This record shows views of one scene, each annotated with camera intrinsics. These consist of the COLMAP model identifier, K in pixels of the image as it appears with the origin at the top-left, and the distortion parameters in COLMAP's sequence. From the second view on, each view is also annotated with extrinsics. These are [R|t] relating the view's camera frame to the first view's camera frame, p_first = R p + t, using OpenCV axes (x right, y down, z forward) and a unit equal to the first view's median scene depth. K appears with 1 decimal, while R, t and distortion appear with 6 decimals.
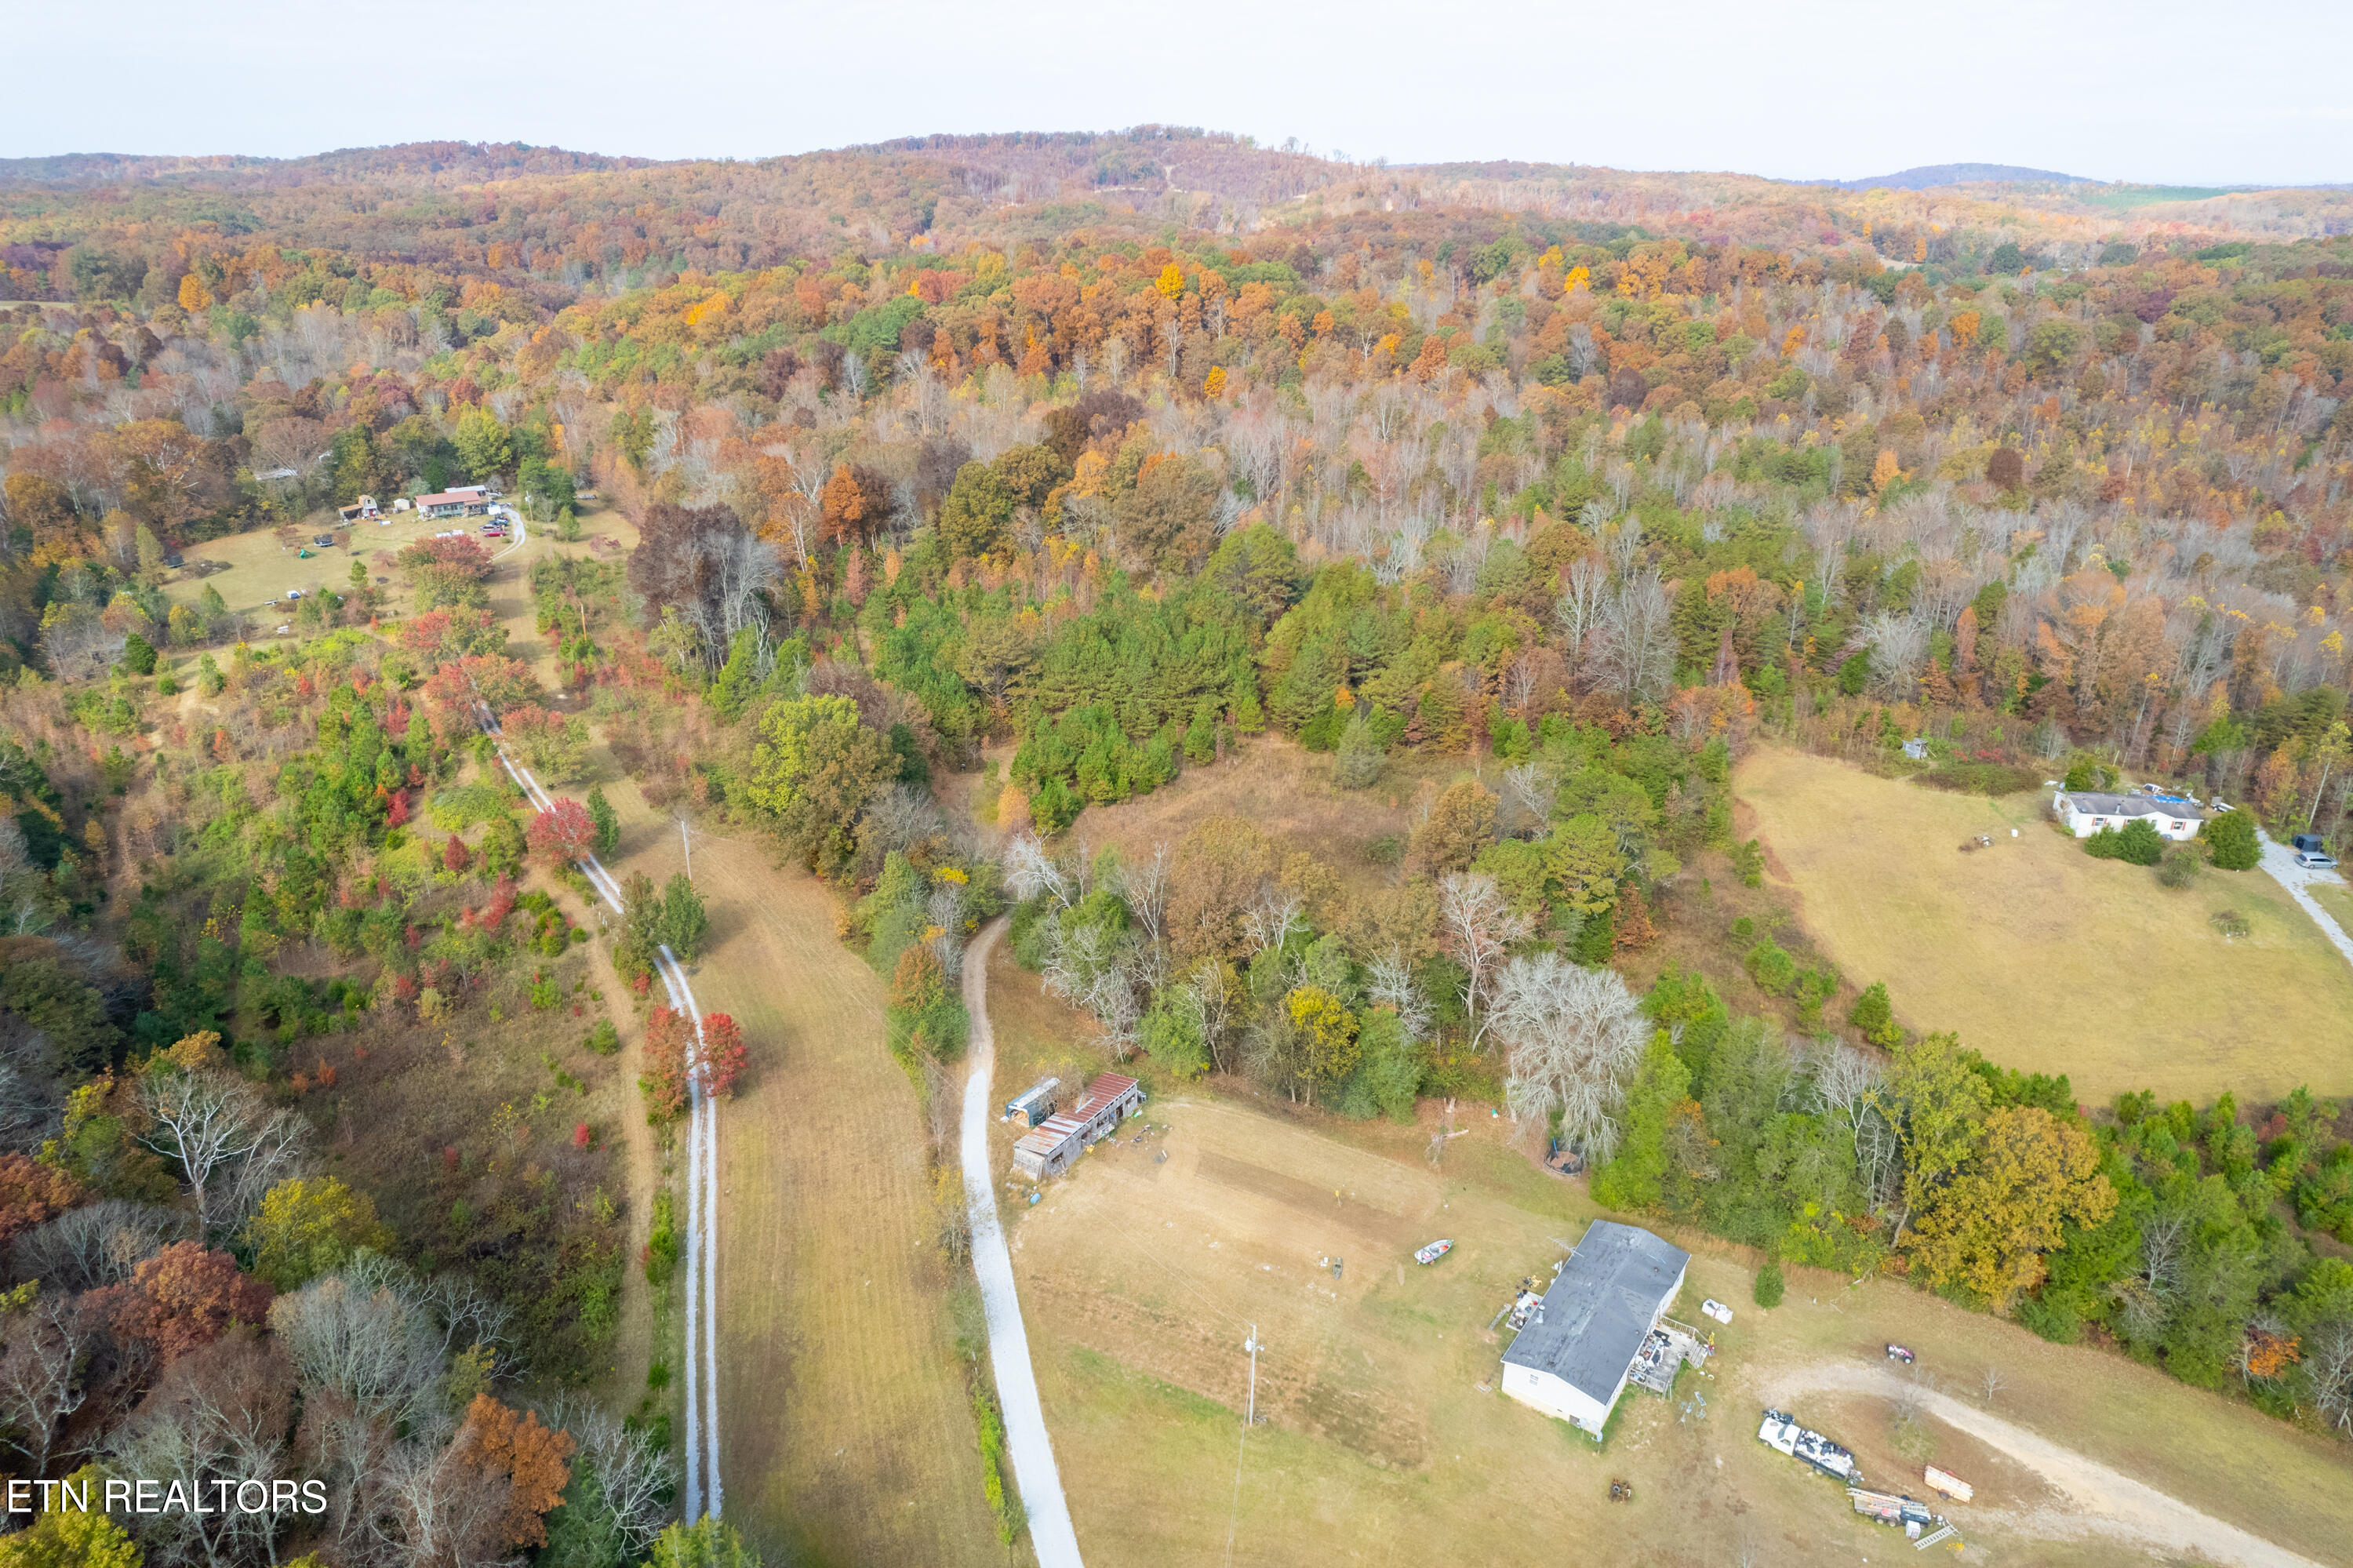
lens RADIAL K [[1502.3, 0, 1185.7], [0, 1502.3, 780.6], [0, 0, 1]] dist [-0.081595, 0.073668]
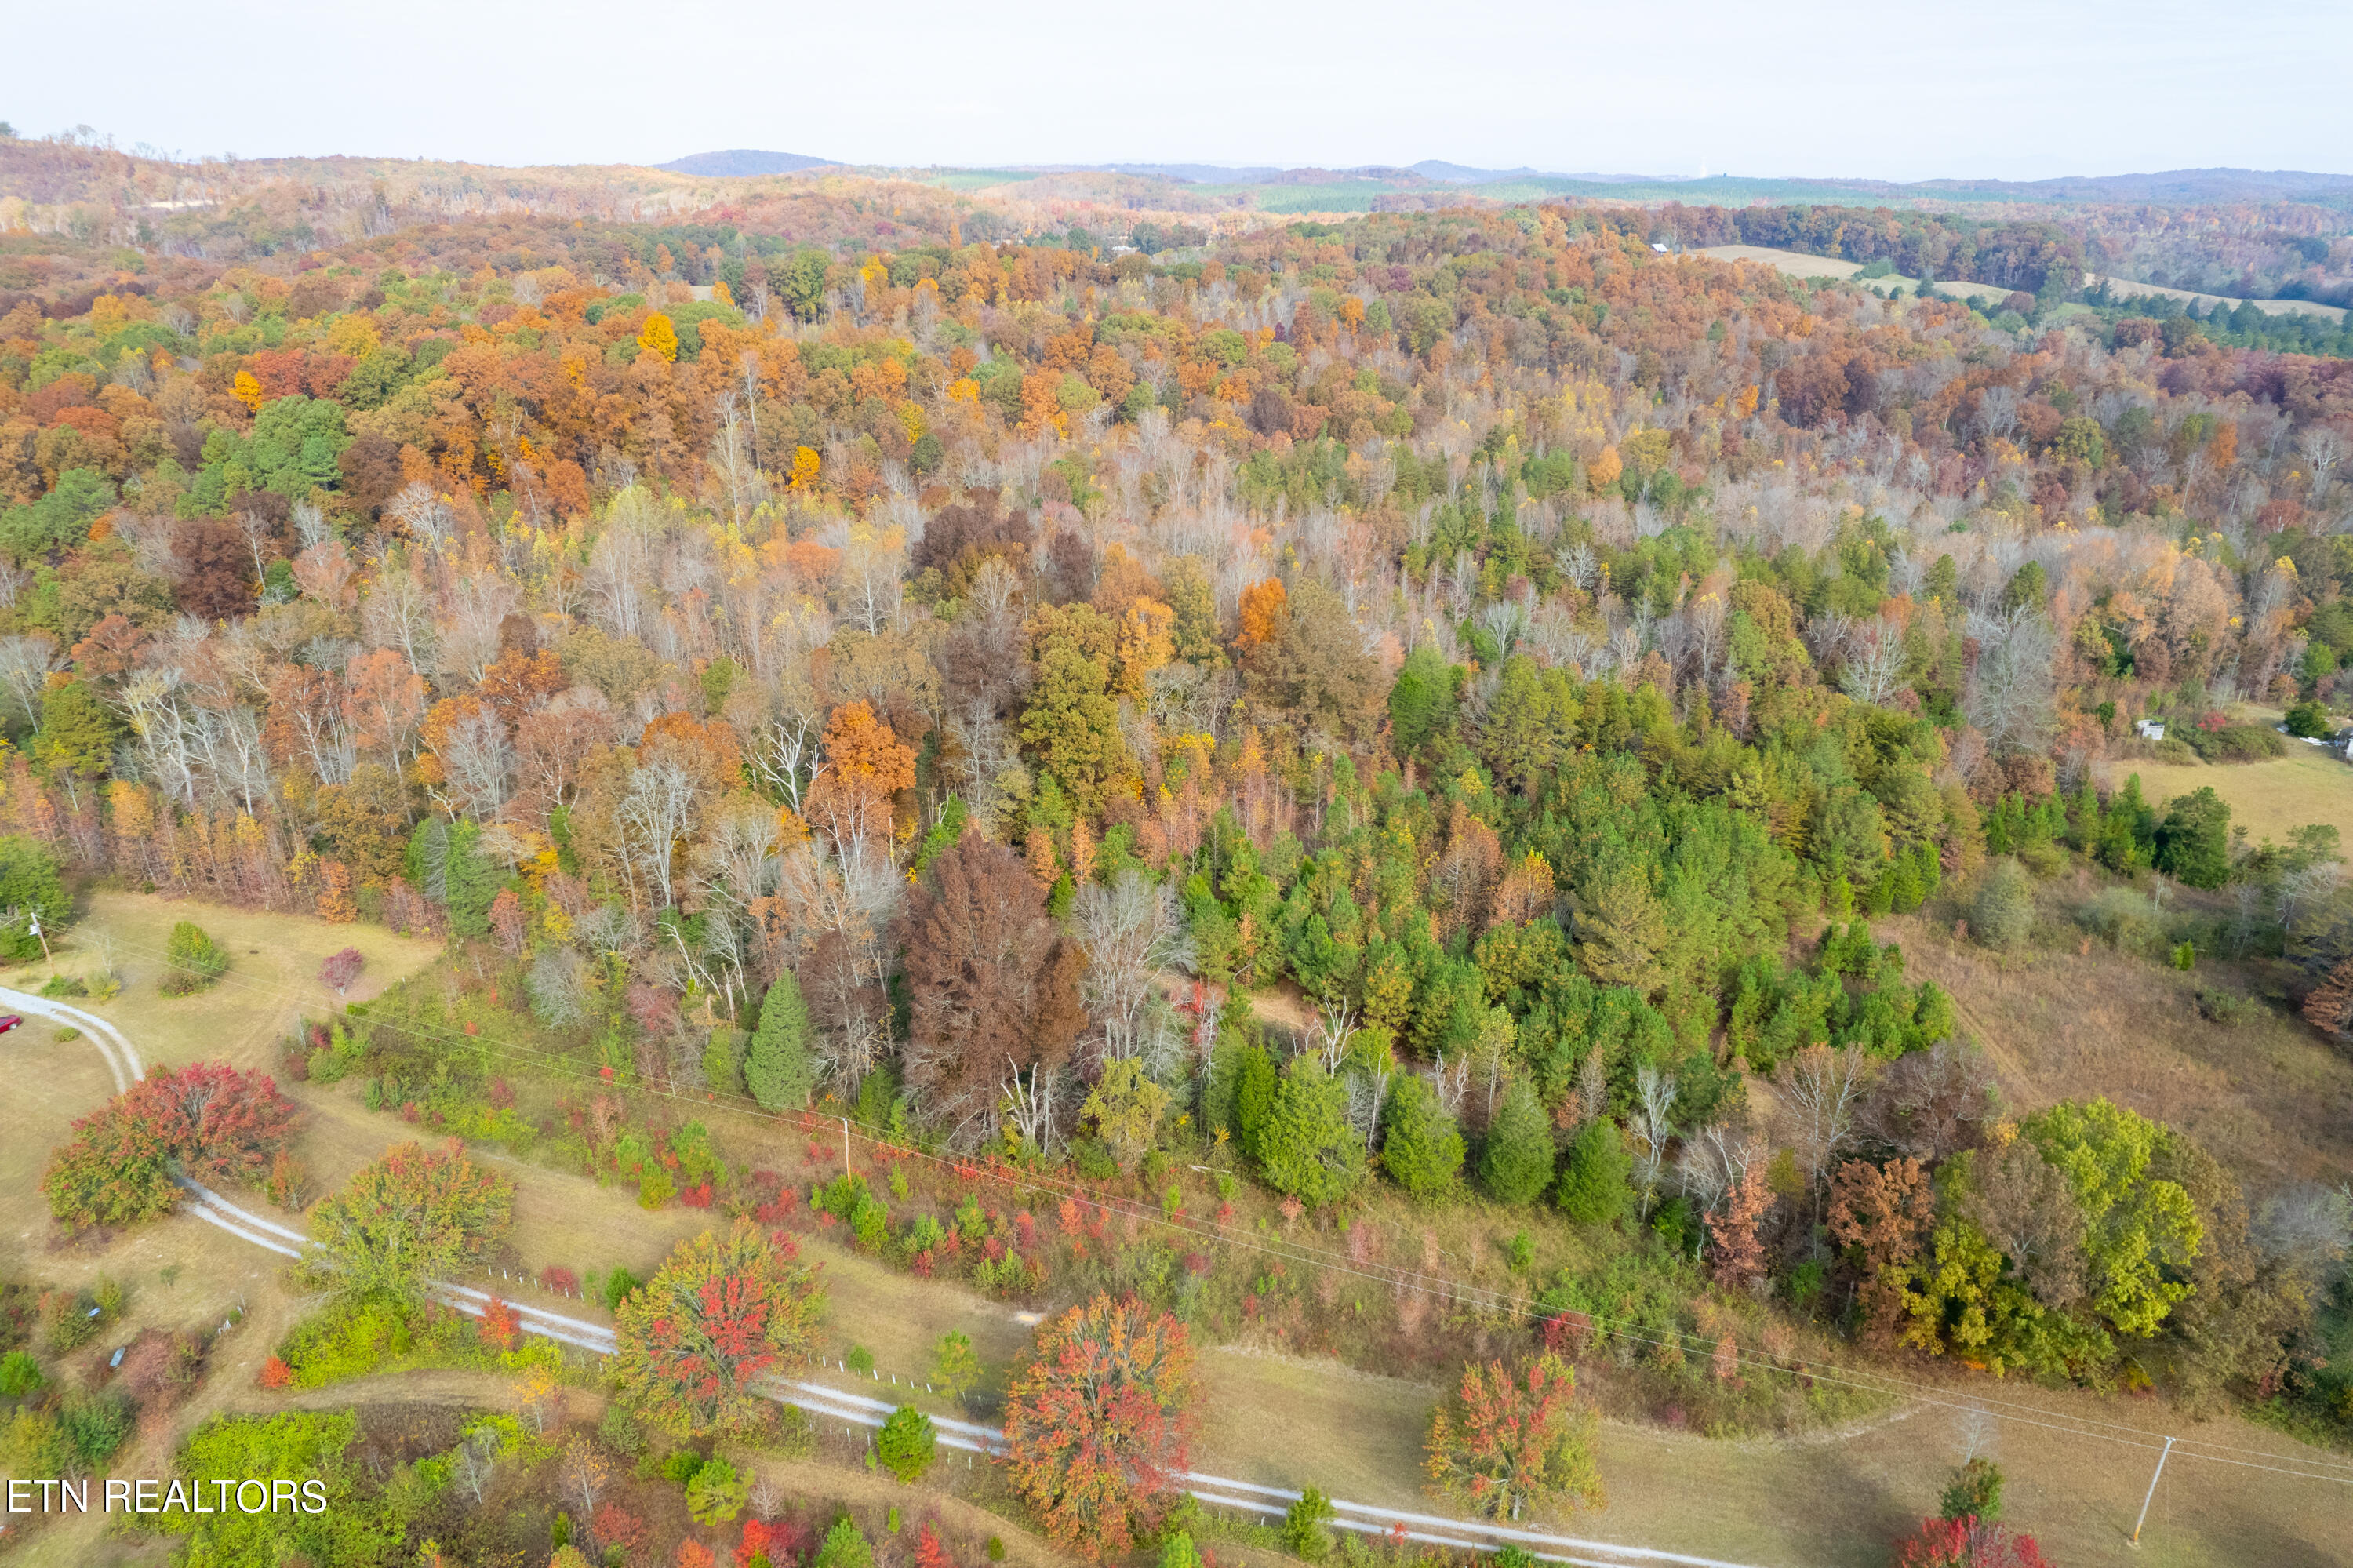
lens RADIAL K [[1502.3, 0, 1185.4], [0, 1502.3, 783.1], [0, 0, 1]] dist [-0.081595, 0.073668]
pose [[0.721762, -0.269690, 0.637438, -0.448878], [0.264306, 0.958565, 0.106283, -0.181289], [-0.639689, 0.091768, 0.763136, 0.409120]]
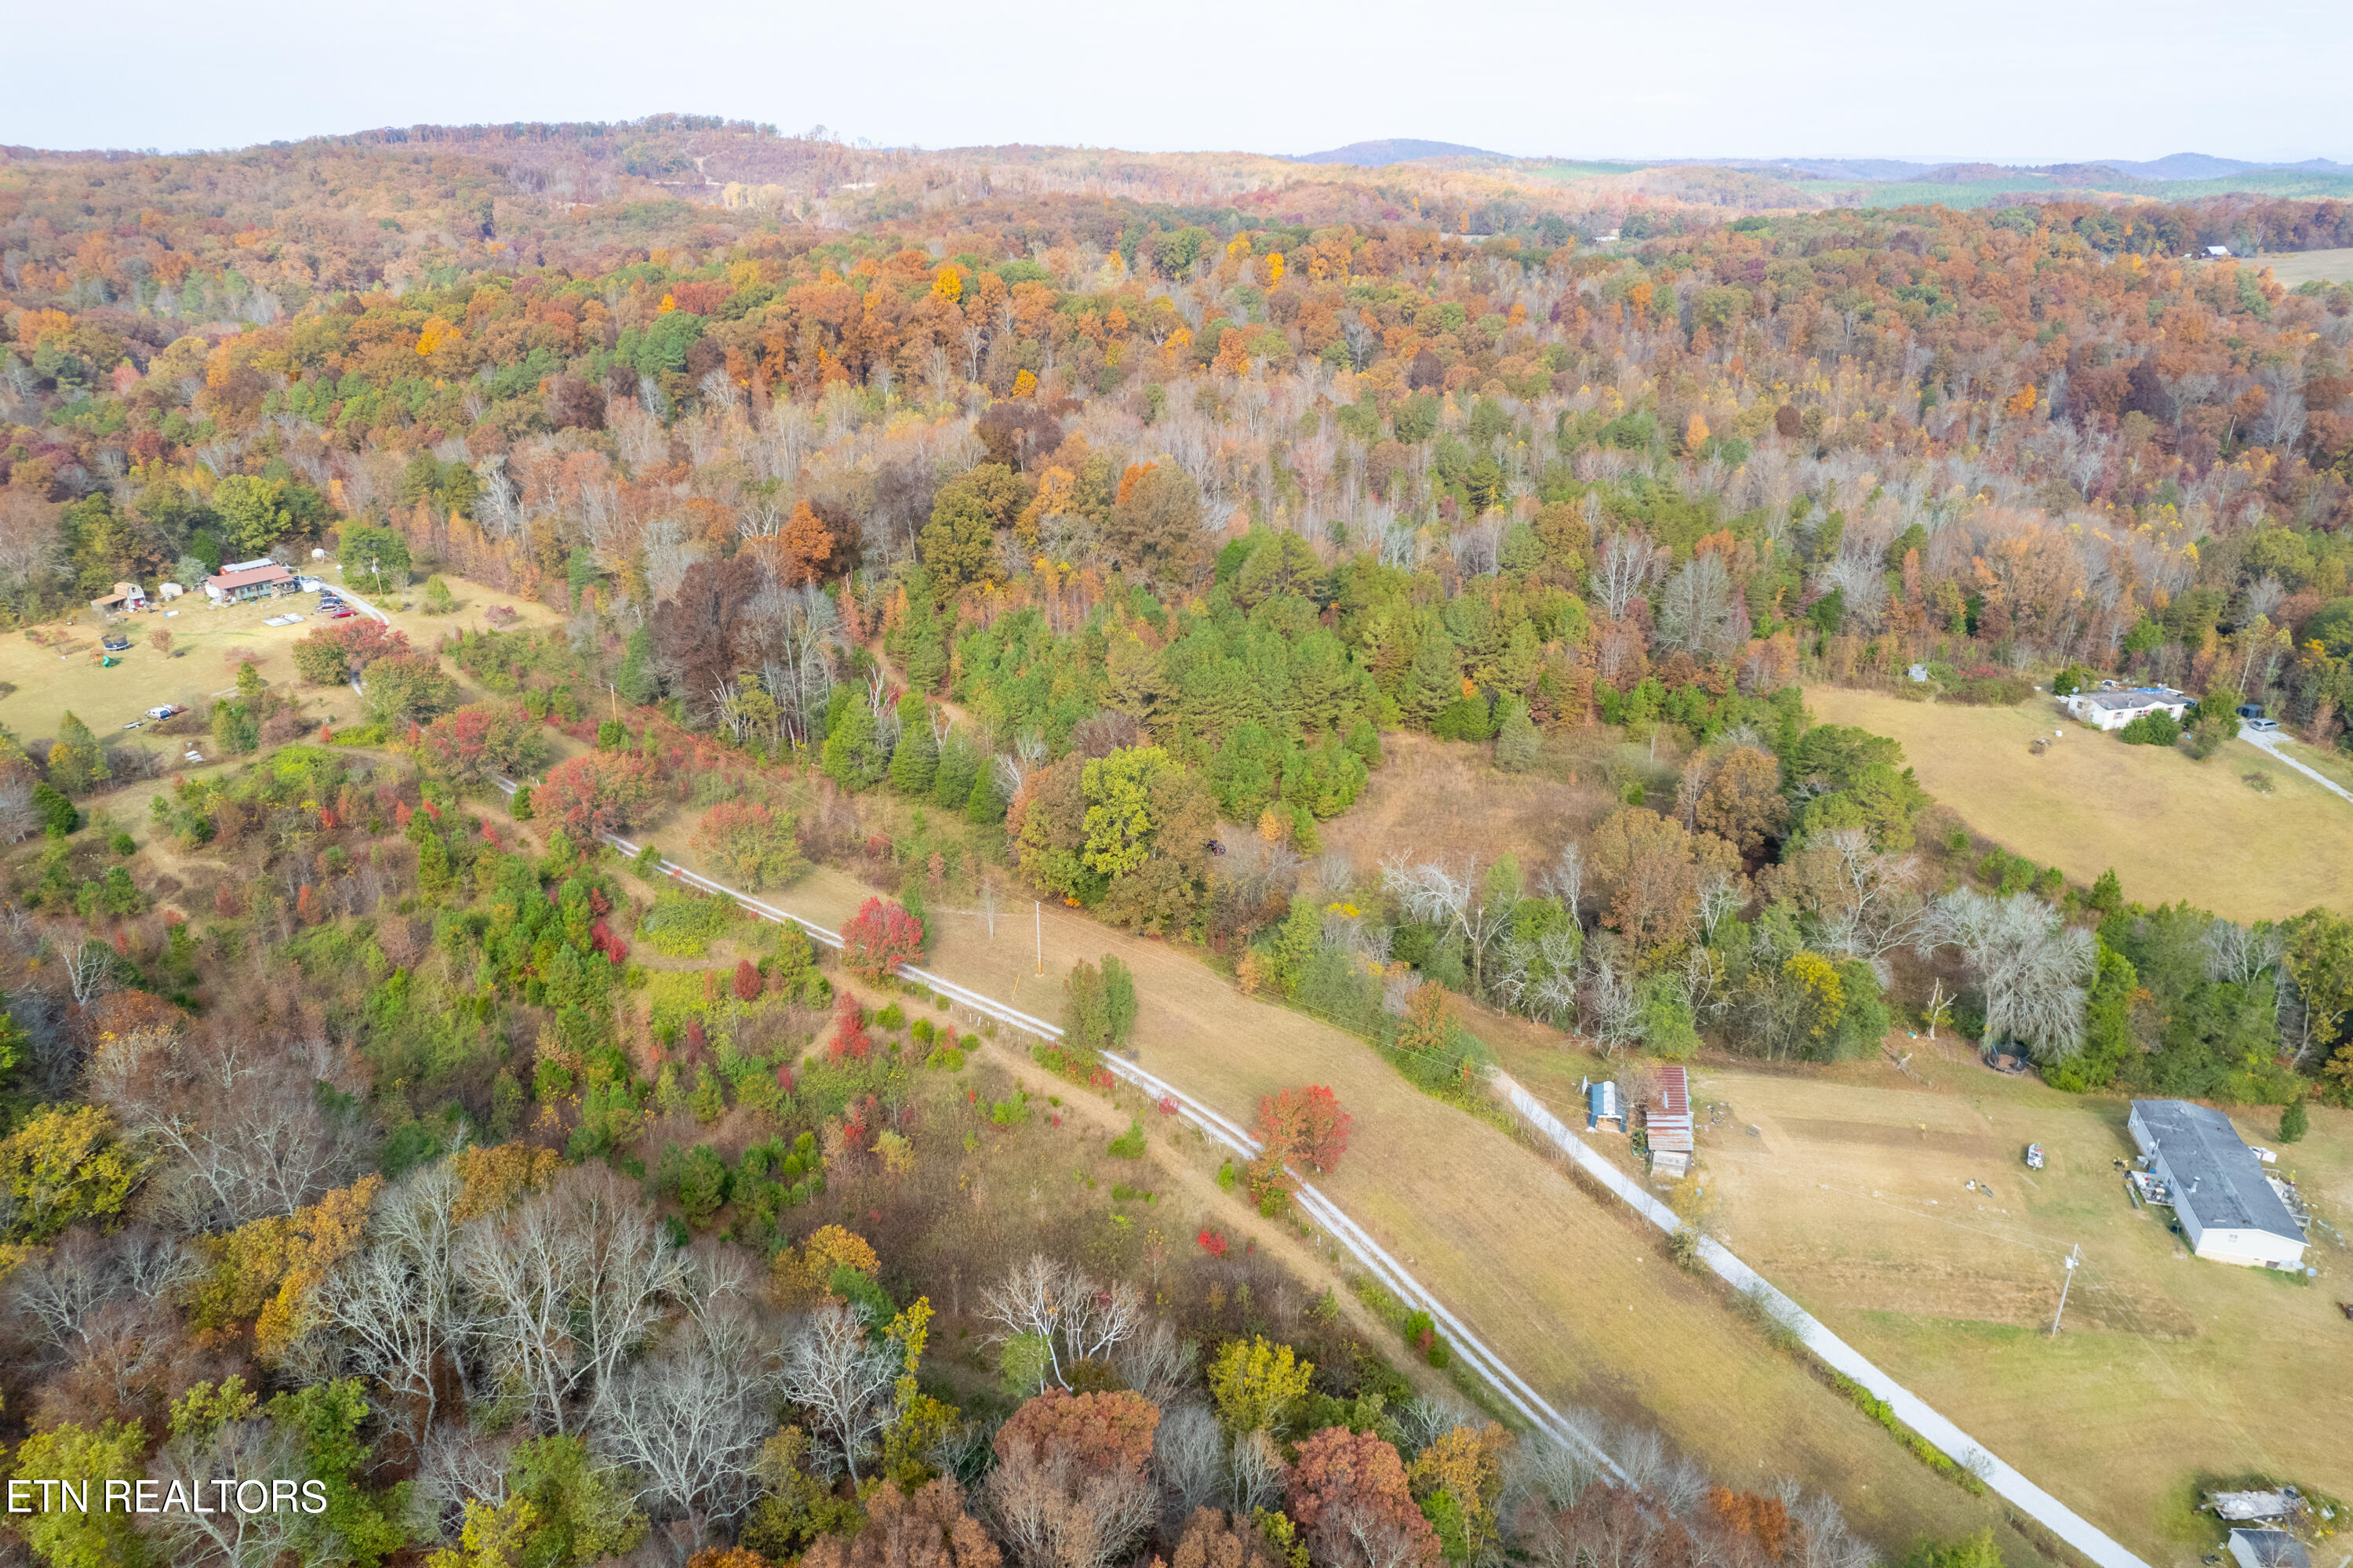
lens RADIAL K [[1502.3, 0, 1187.1], [0, 1502.3, 780.4], [0, 0, 1]] dist [-0.081595, 0.073668]
pose [[0.942407, -0.135744, 0.305684, -0.268646], [0.132581, 0.990681, 0.031187, -0.032448], [-0.307069, 0.011138, 0.951622, 0.043349]]
